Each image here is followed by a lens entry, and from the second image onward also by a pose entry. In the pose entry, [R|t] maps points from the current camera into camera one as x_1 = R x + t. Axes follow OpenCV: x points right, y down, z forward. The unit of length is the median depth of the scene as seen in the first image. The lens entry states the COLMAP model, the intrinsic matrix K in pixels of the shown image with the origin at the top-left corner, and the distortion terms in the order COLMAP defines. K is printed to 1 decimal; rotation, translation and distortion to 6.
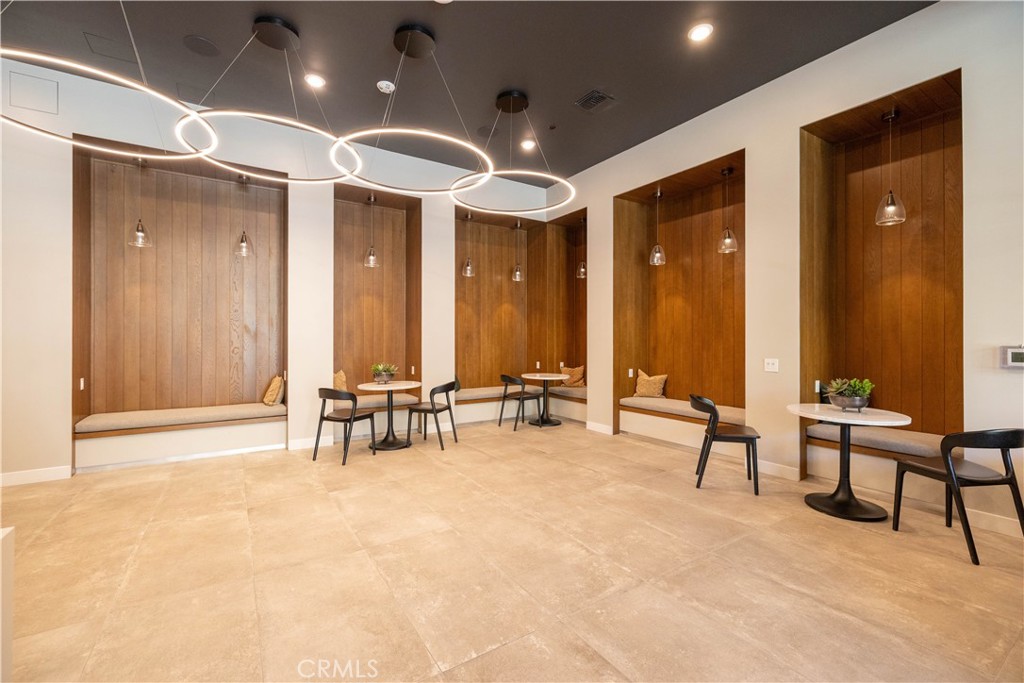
lens RADIAL K [[436.3, 0, 509.4], [0, 436.3, 338.3], [0, 0, 1]] dist [0.000273, -0.000063]
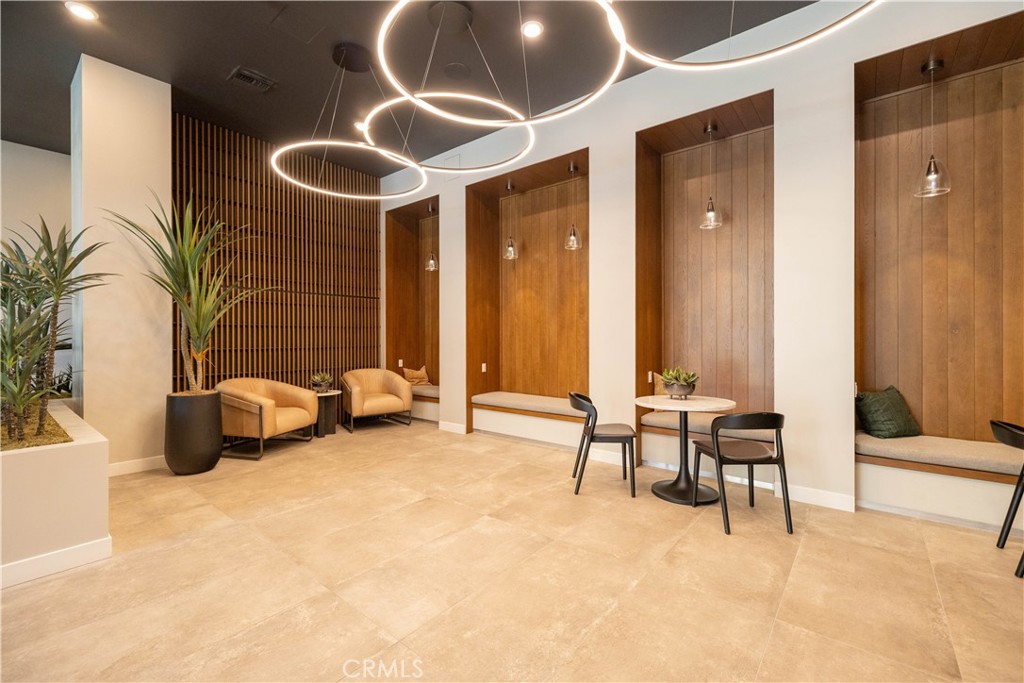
lens RADIAL K [[436.3, 0, 509.4], [0, 436.3, 338.3], [0, 0, 1]] dist [0.000273, -0.000063]
pose [[0.297880, 0.002233, -0.954601, 0.320951], [0.003631, 0.999987, 0.003472, 0.008684], [0.954596, -0.004500, 0.297868, 0.640774]]
